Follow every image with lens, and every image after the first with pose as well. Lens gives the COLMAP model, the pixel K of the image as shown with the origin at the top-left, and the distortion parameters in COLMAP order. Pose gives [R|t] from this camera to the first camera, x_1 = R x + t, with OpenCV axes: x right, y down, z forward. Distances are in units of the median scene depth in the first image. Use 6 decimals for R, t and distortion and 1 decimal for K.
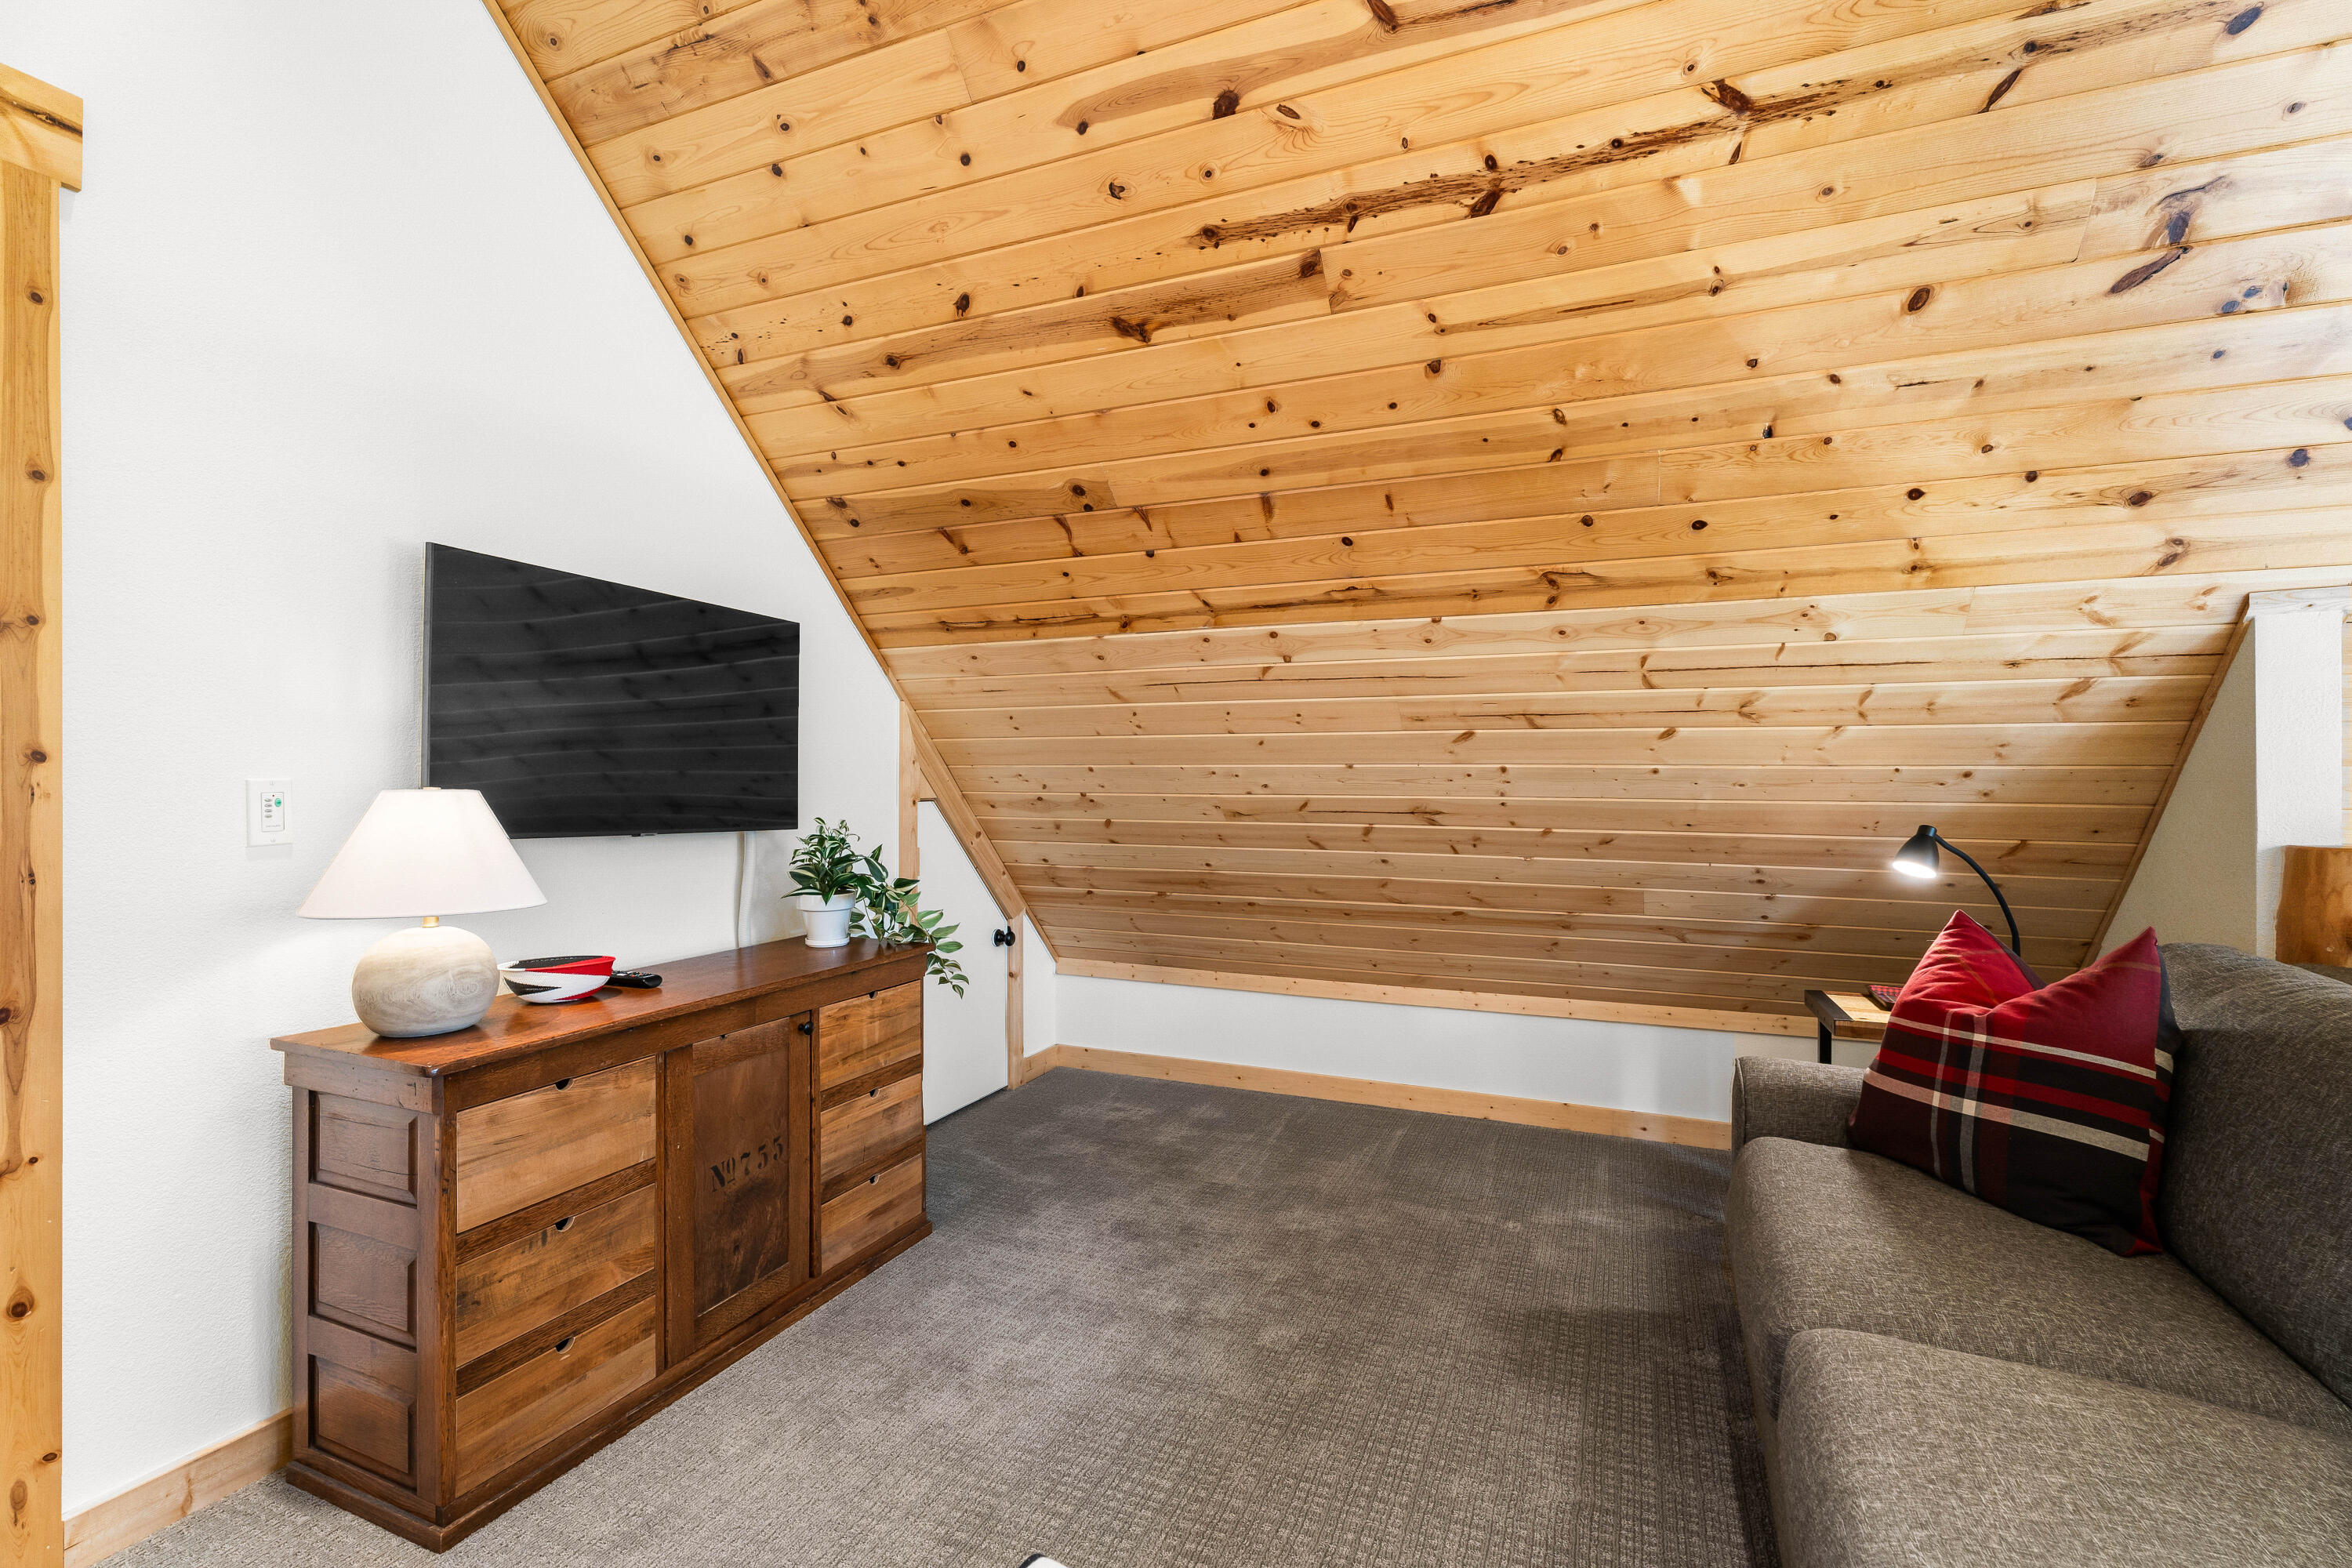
lens RADIAL K [[1048.9, 0, 1167.6], [0, 1048.9, 781.8], [0, 0, 1]] dist [-0.006993, 0.007165]
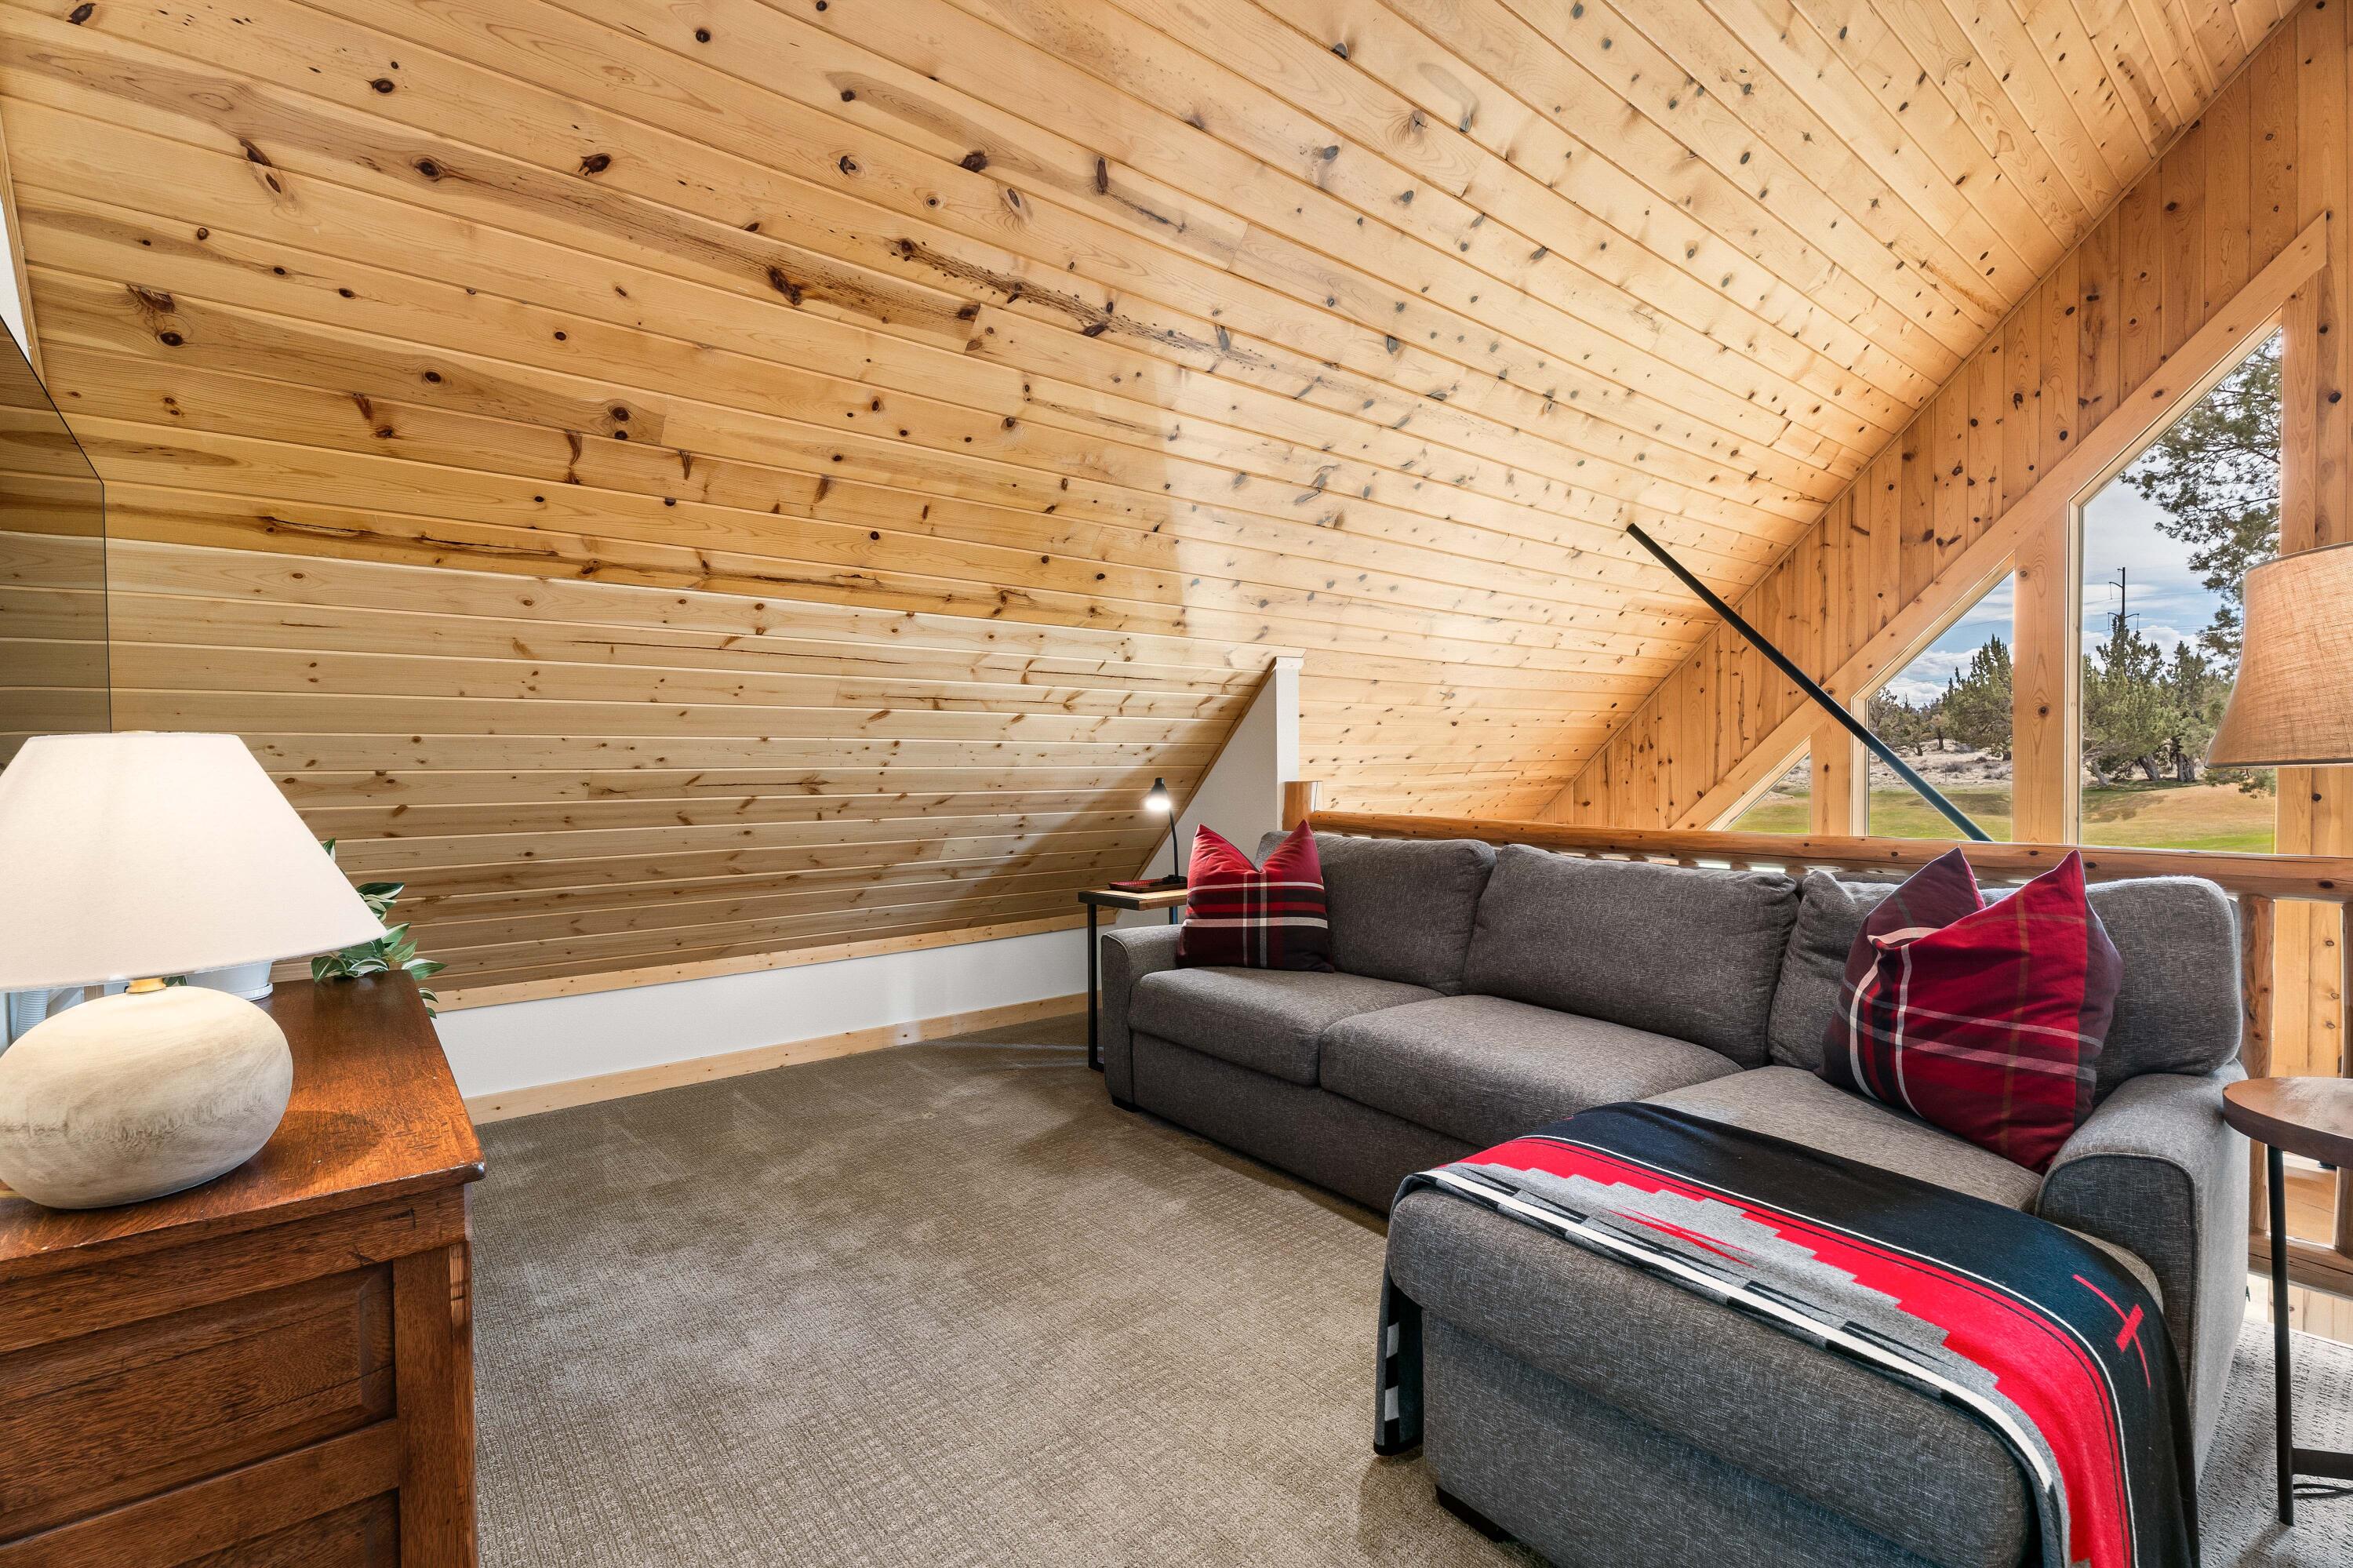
lens RADIAL K [[1040.3, 0, 1173.1], [0, 1040.3, 795.1], [0, 0, 1]] dist [0.000613, -0.000101]
pose [[0.458193, -0.032328, 0.888264, -0.649637], [0.014170, 0.999477, 0.029067, 0.018882], [-0.888740, -0.000732, 0.458412, 0.198810]]
